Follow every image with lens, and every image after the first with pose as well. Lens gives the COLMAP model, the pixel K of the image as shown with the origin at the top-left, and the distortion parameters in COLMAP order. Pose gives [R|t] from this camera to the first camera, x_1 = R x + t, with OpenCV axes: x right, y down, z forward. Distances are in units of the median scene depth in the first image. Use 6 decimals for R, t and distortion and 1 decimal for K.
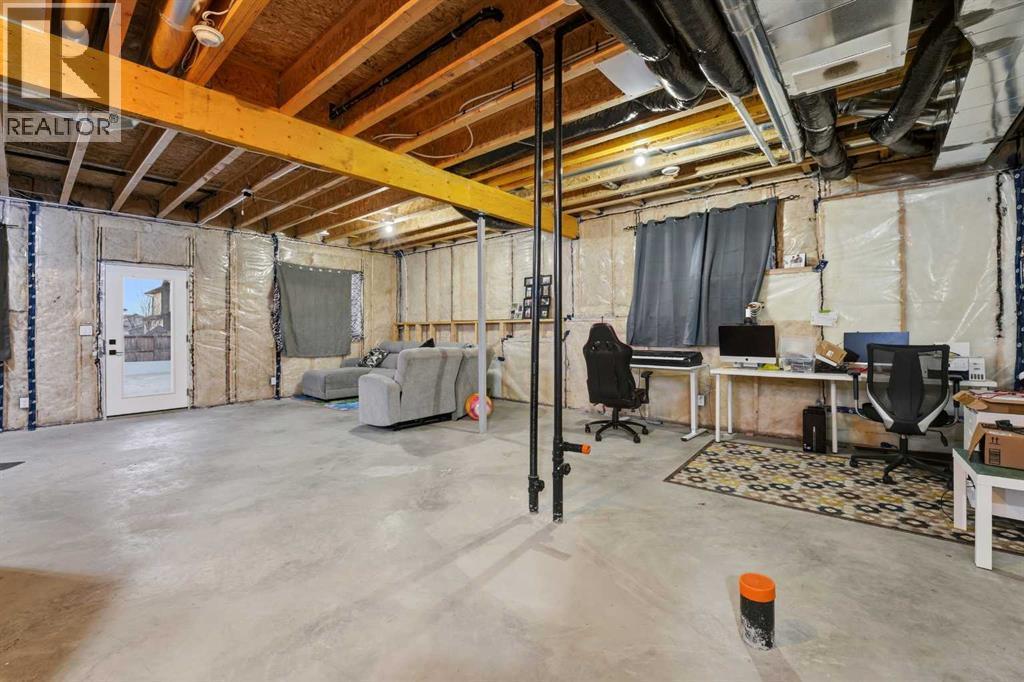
lens RADIAL K [[425.9, 0, 512.0], [0, 425.9, 333.2], [0, 0, 1]] dist [-0.020525, -0.000063]
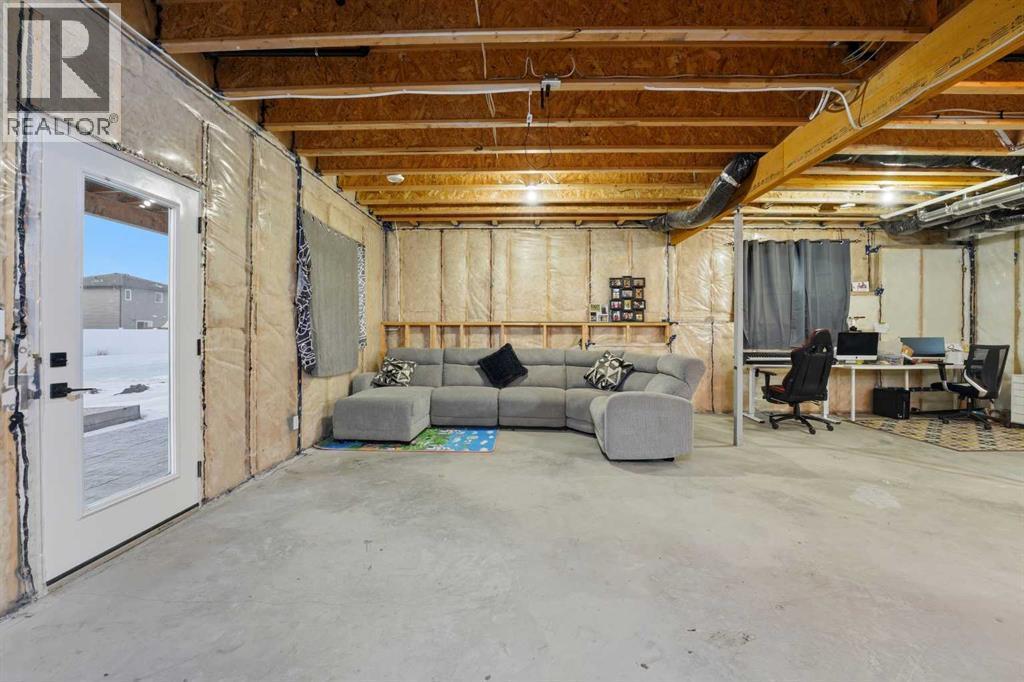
lens RADIAL K [[420.0, 0, 511.8], [0, 420.0, 336.6], [0, 0, 1]] dist [-0.013427, 0.000419]
pose [[0.780393, 0.003822, 0.625278, -0.791864], [-0.002796, 0.999993, -0.002624, 0.001870], [-0.625283, 0.000299, 0.780398, 0.458184]]
